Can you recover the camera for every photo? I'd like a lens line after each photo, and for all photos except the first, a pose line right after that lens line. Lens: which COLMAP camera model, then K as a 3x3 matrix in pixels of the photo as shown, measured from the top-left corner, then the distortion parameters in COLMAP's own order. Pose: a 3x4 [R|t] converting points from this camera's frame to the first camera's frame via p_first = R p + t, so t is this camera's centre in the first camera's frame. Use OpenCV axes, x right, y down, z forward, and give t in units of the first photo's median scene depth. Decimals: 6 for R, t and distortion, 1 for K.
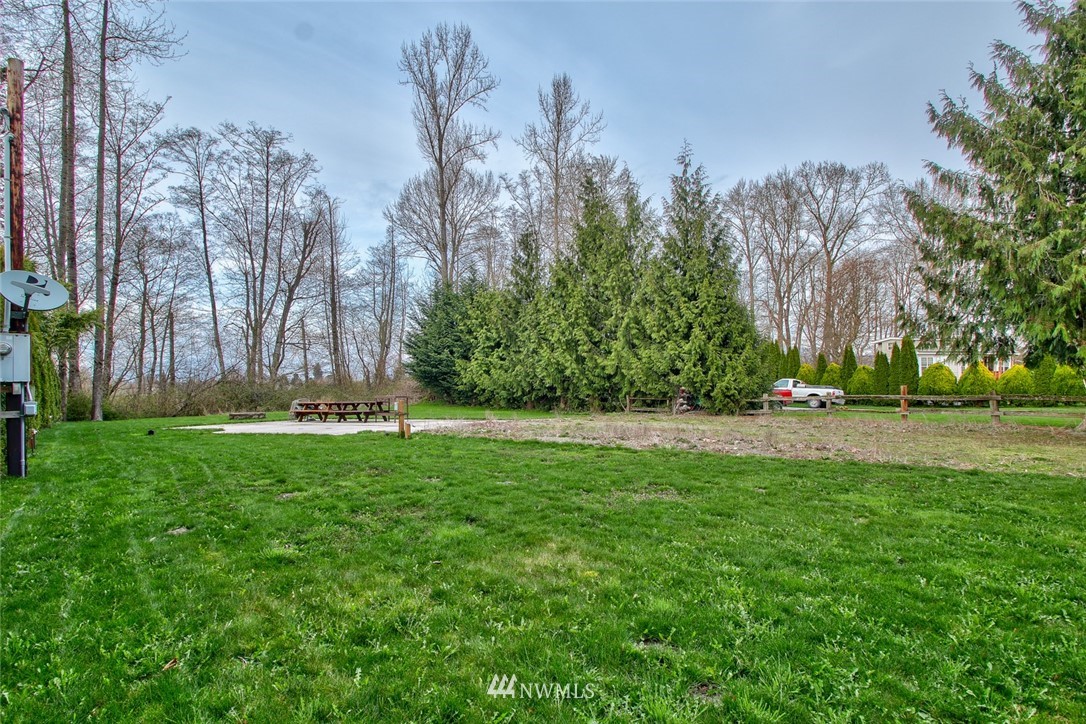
lens RADIAL K [[559.4, 0, 540.9], [0, 559.4, 372.8], [0, 0, 1]] dist [0.012376, -0.008786]
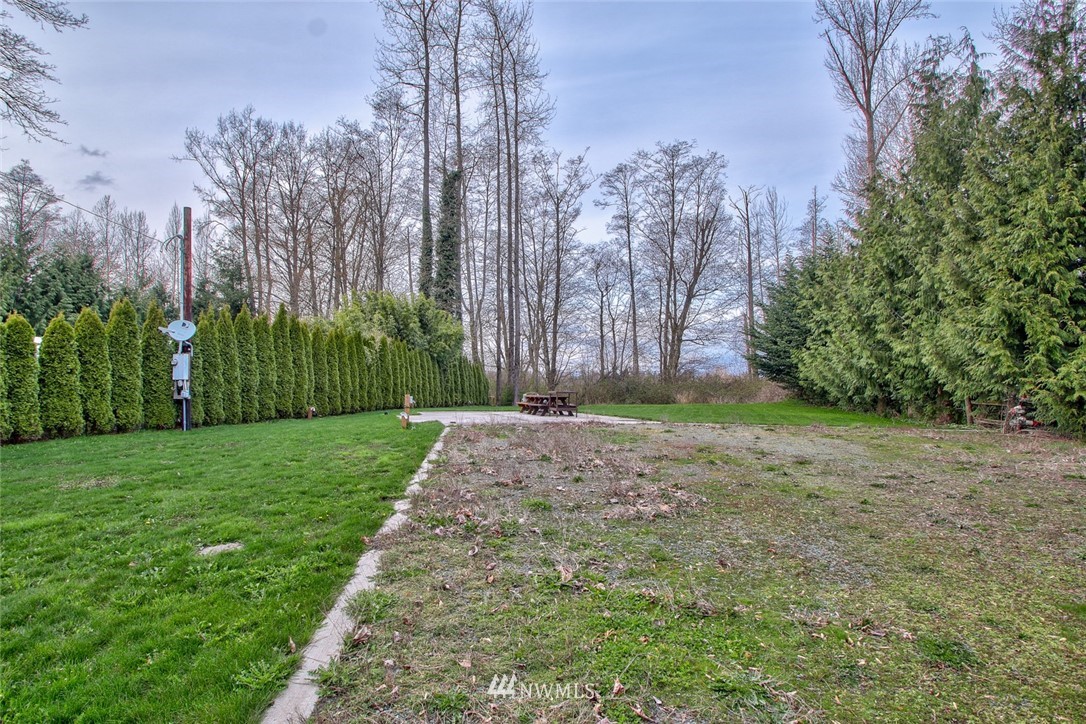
lens RADIAL K [[559.4, 0, 540.2], [0, 559.4, 368.7], [0, 0, 1]] dist [0.012376, -0.008786]
pose [[0.595902, -0.013010, -0.802952, 0.227645], [0.016077, 0.999862, -0.004269, 0.001292], [0.802896, -0.010365, 0.596029, 0.148443]]
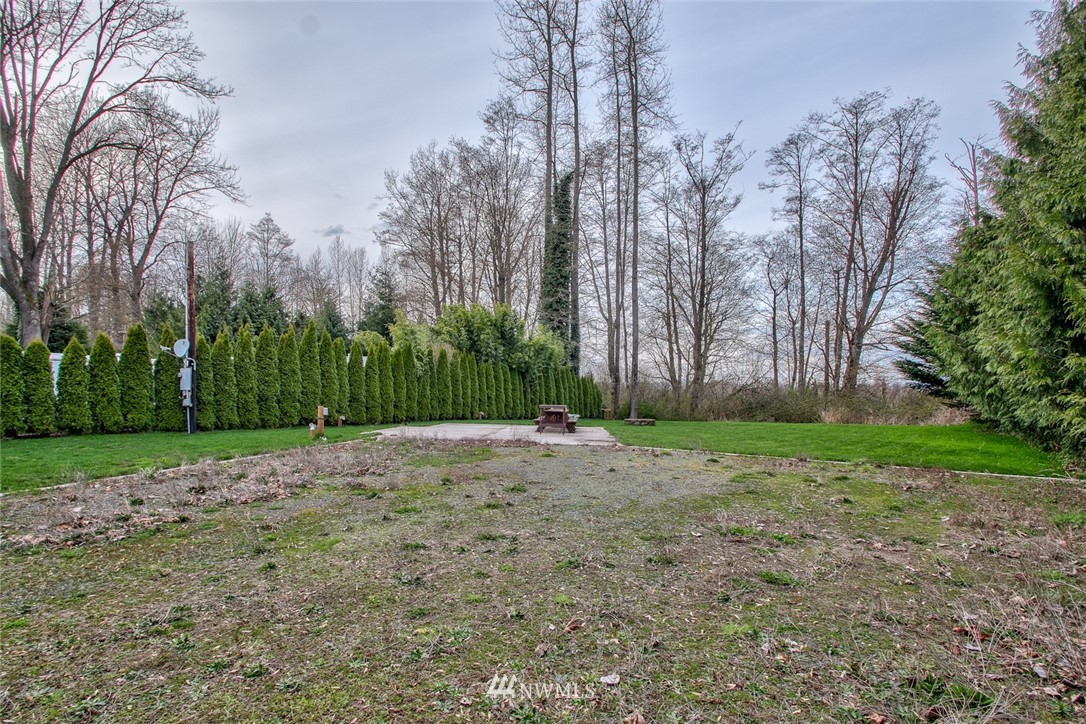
lens RADIAL K [[559.4, 0, 536.9], [0, 559.4, 407.6], [0, 0, 1]] dist [0.012376, -0.008786]
pose [[0.221235, 0.035158, -0.974587, 0.268633], [0.014312, 0.999125, 0.039292, 0.003428], [0.975115, -0.022641, 0.220539, 0.324458]]
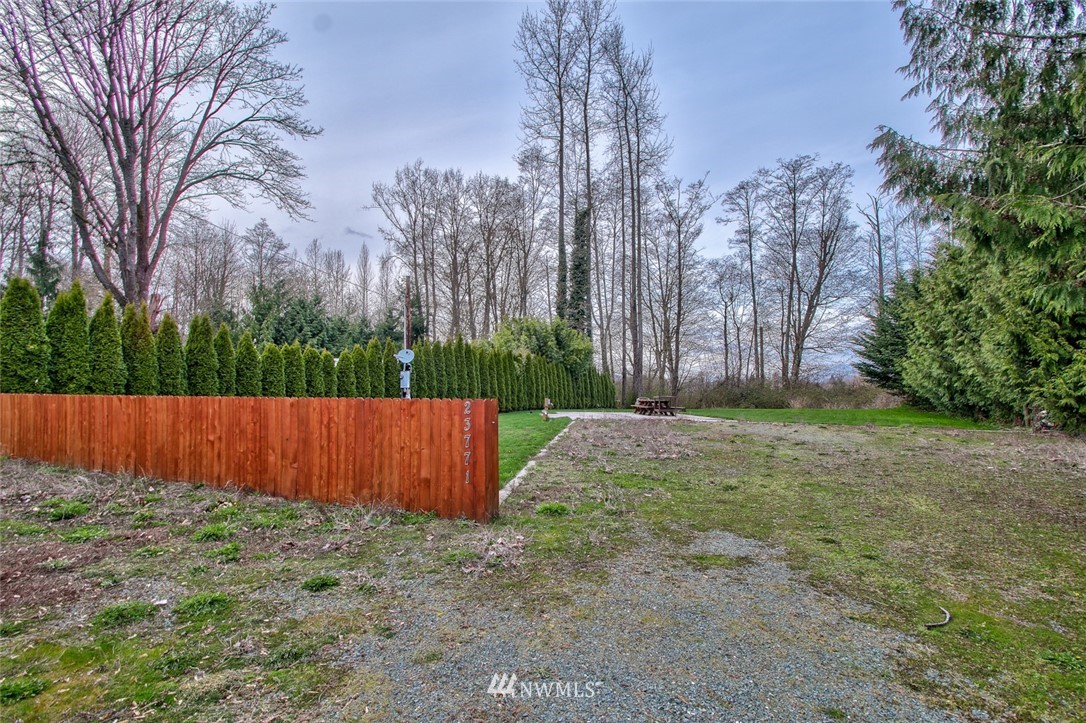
lens RADIAL K [[550.6, 0, 539.7], [0, 550.6, 375.5], [0, 0, 1]] dist [0.027010, -0.000123]
pose [[0.381800, -0.012915, -0.924155, 0.349316], [0.020223, 0.999780, -0.005617, -0.002914], [0.924024, -0.016545, 0.381977, 0.097120]]
